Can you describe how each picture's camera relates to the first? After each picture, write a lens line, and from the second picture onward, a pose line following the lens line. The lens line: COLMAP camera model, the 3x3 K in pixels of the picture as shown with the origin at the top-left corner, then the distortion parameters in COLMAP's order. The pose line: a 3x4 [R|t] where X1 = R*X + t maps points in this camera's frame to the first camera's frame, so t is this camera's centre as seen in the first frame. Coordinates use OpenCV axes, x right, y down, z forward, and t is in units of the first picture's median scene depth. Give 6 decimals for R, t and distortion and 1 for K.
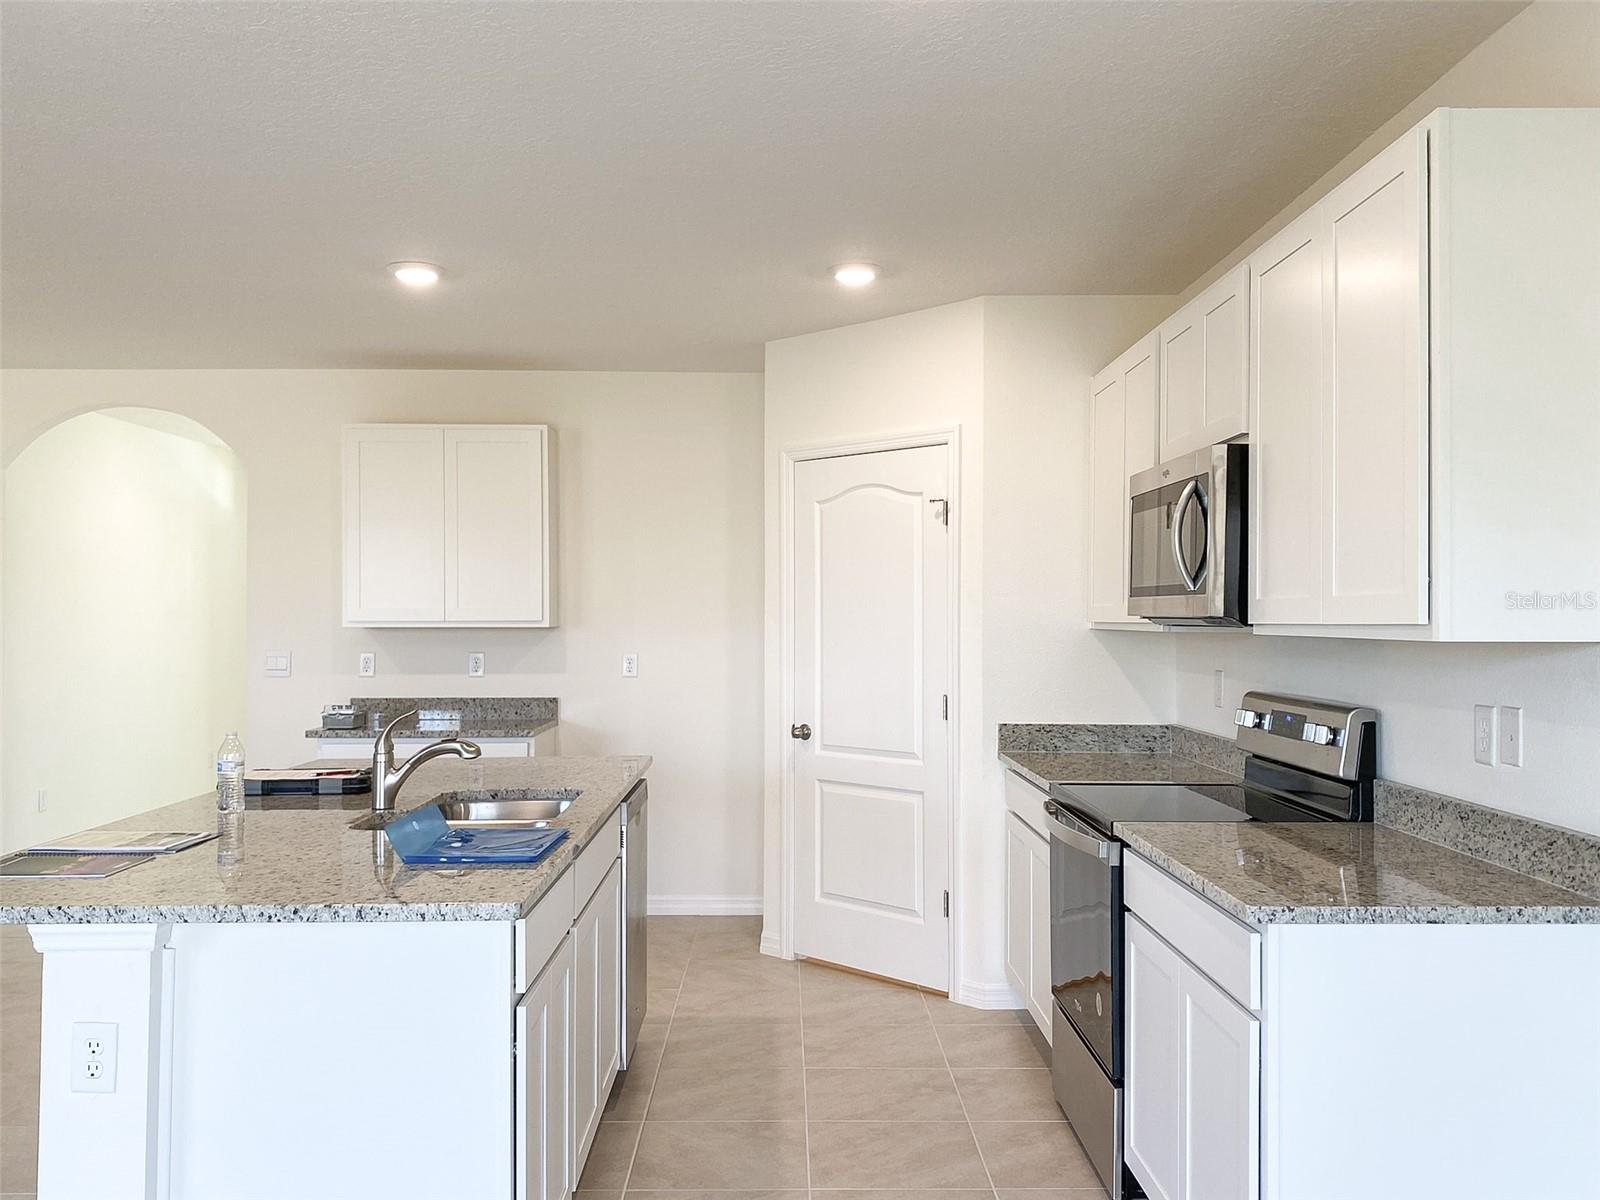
lens RADIAL K [[1343.1, 0, 797.0], [0, 1343.1, 604.6], [0, 0, 1]] dist [0.038472, -0.024402]
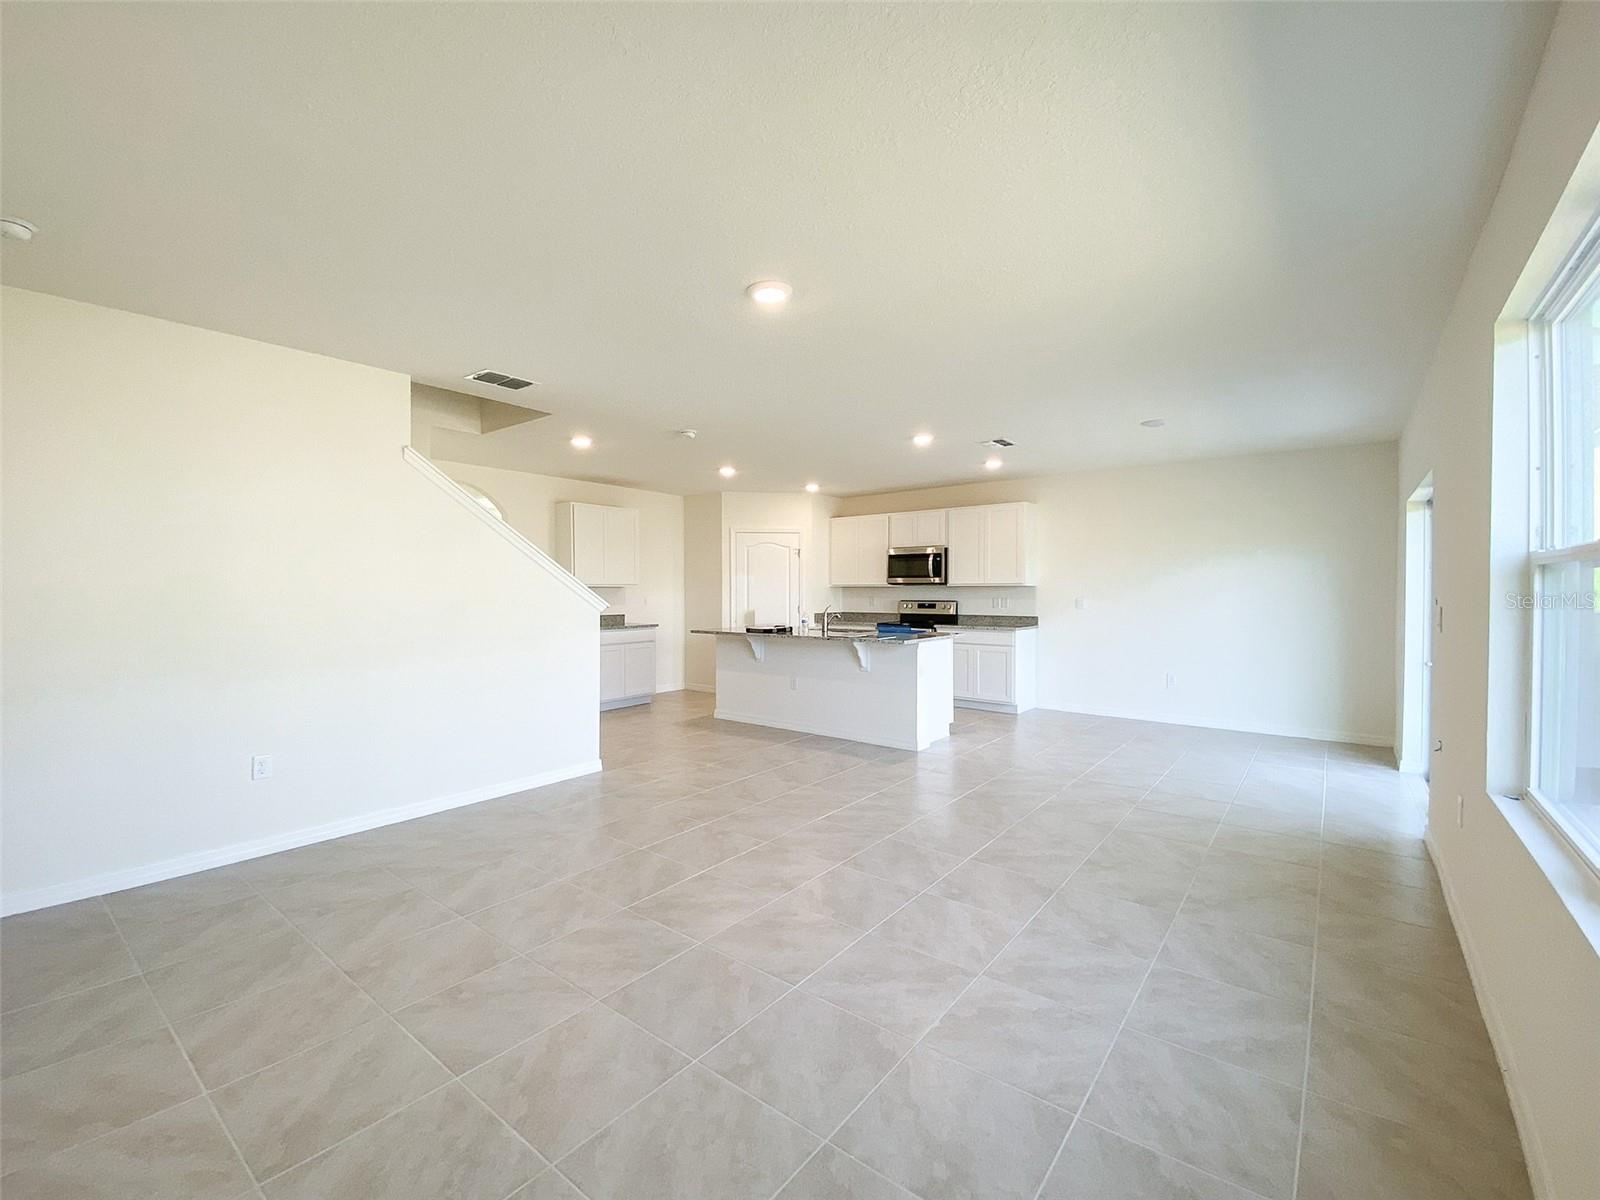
lens RADIAL K [[688.2, 0, 787.0], [0, 688.2, 587.9], [0, 0, 1]] dist [0.027179, -0.000689]
pose [[0.639327, 0.000012, 0.768935, -1.255281], [-0.007282, 0.999955, 0.006039, 0.011421], [-0.768901, -0.009460, 0.639298, -0.107013]]
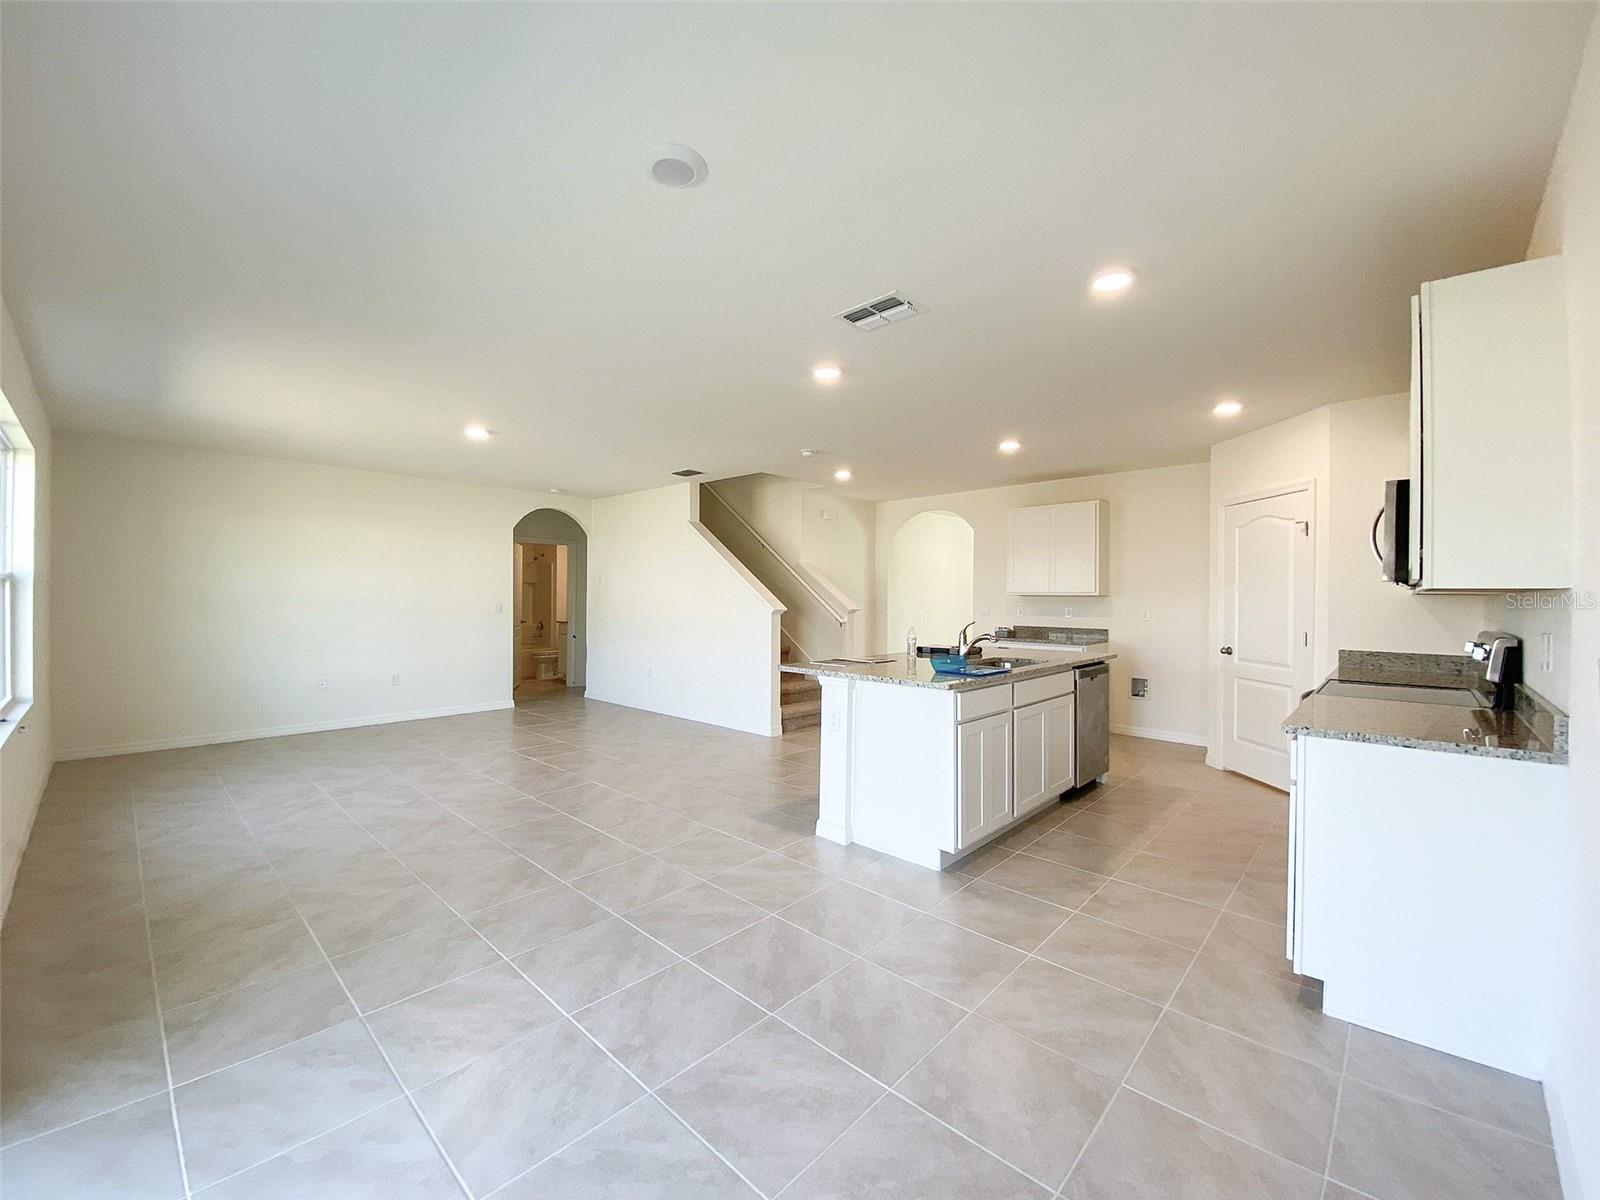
lens RADIAL K [[646.9, 0, 795.6], [0, 646.9, 600.7], [0, 0, 1]] dist [0.002685, -0.001540]
pose [[0.711946, 0.007107, -0.702198, 0.229090], [0.001428, 0.999932, 0.011568, 0.014912], [0.702232, -0.009239, 0.711888, -0.076573]]
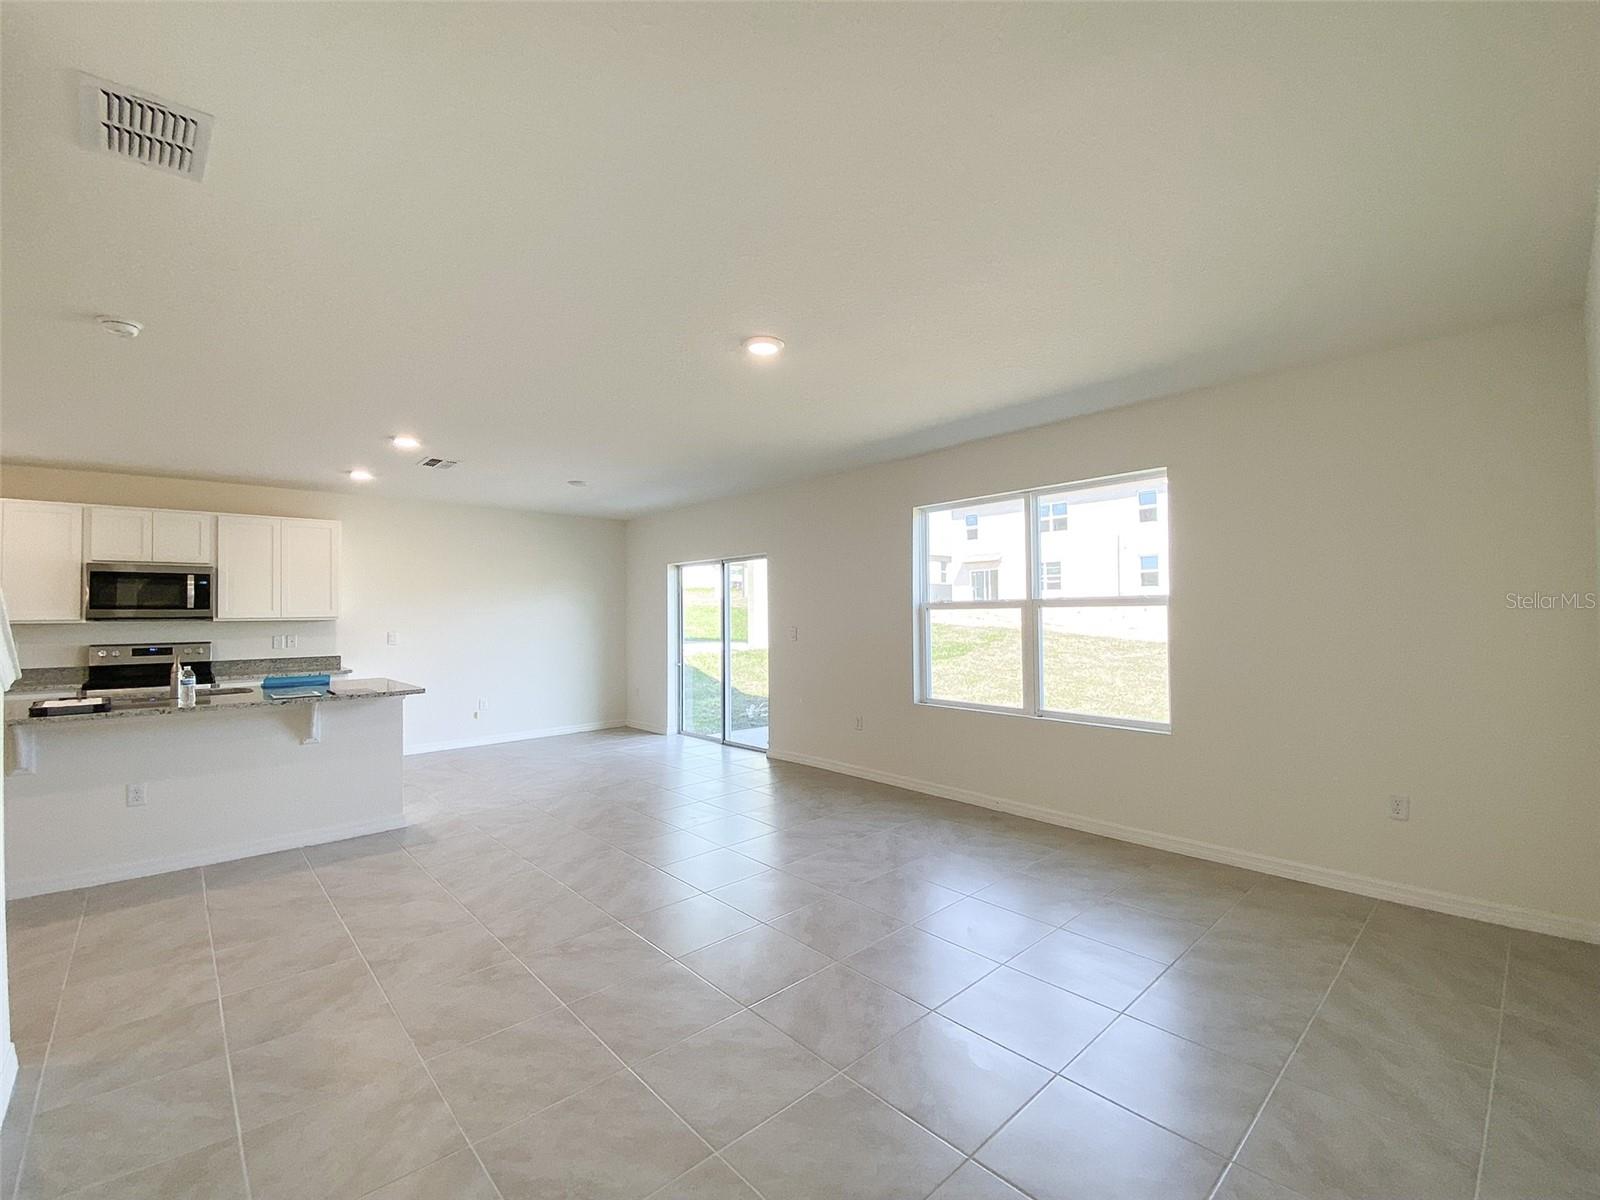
lens RADIAL K [[688.2, 0, 795.5], [0, 688.2, 595.4], [0, 0, 1]] dist [0.027179, -0.000689]
pose [[-0.656193, 0.025799, 0.754152, -1.295572], [0.002168, 0.999476, -0.032304, 0.010757], [-0.754590, -0.019563, -0.655905, 0.667854]]
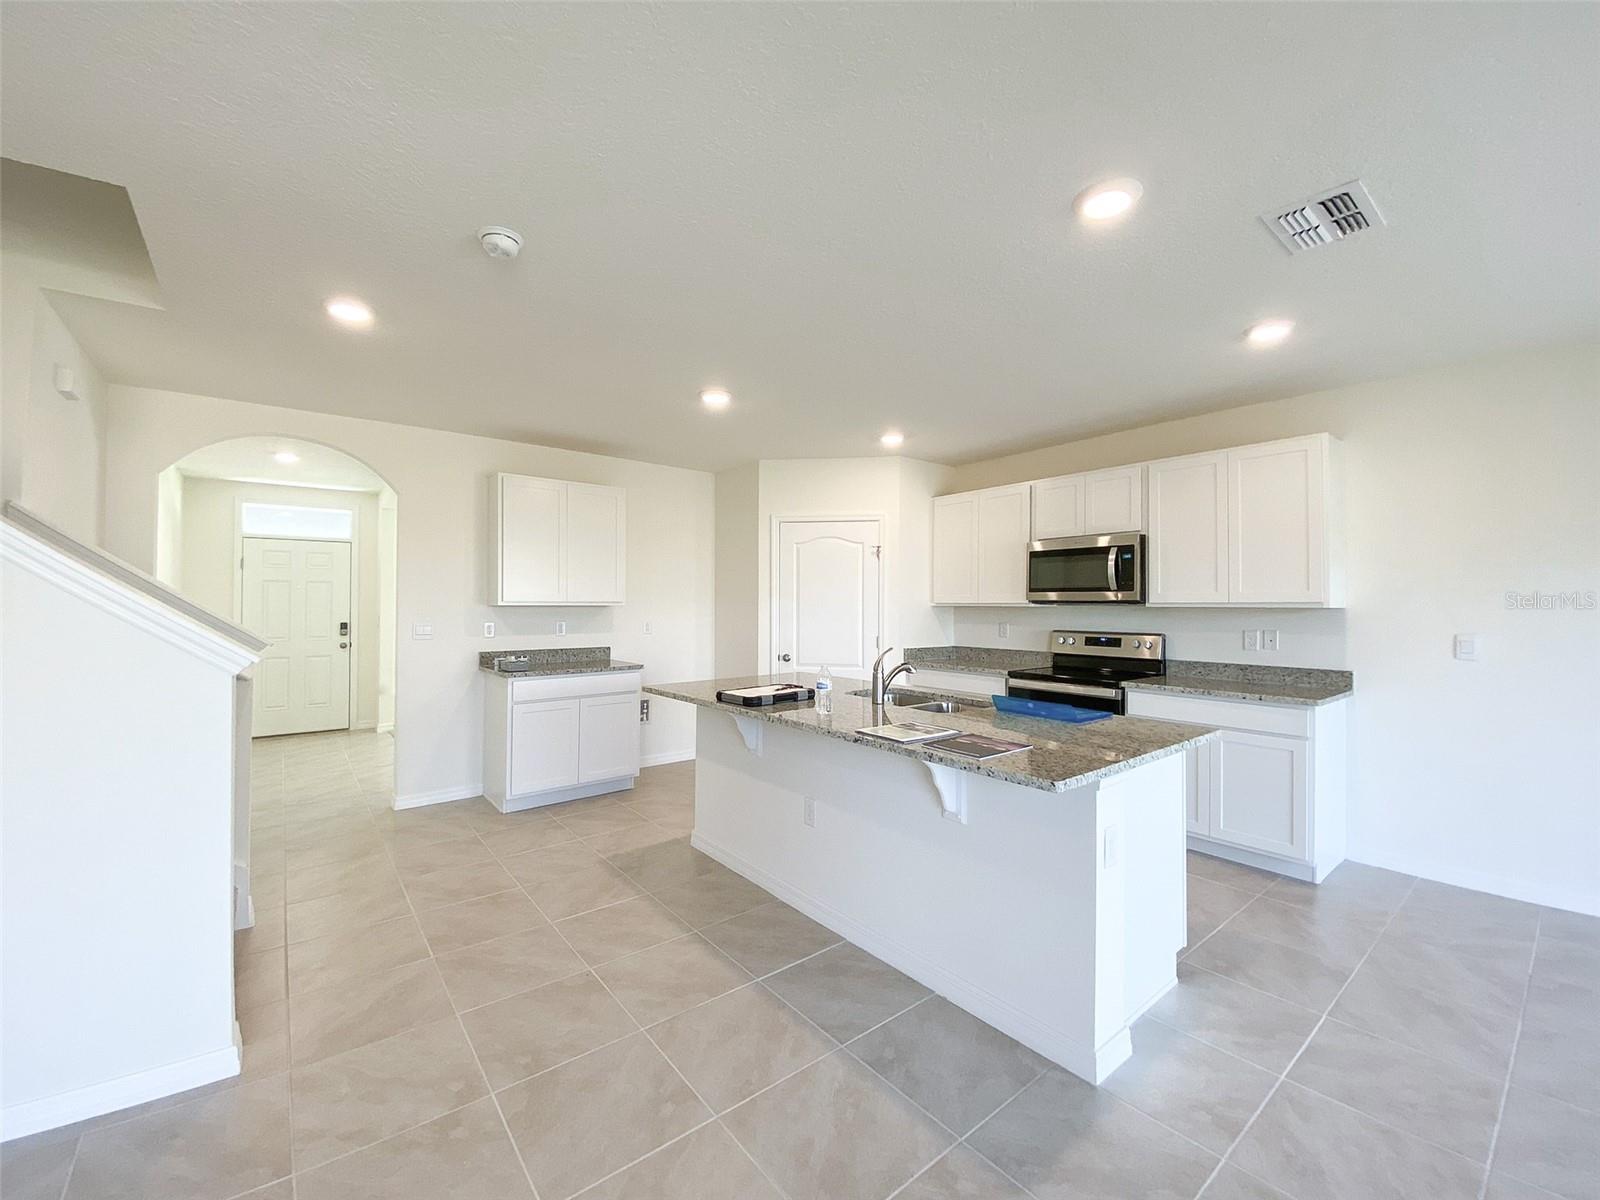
lens RADIAL K [[646.9, 0, 790.5], [0, 646.9, 596.8], [0, 0, 1]] dist [0.002685, -0.001540]
pose [[0.796932, 0.008815, 0.604004, -0.622465], [-0.008746, 0.999957, -0.003053, 0.007809], [-0.604005, -0.002850, 0.796975, 0.256067]]
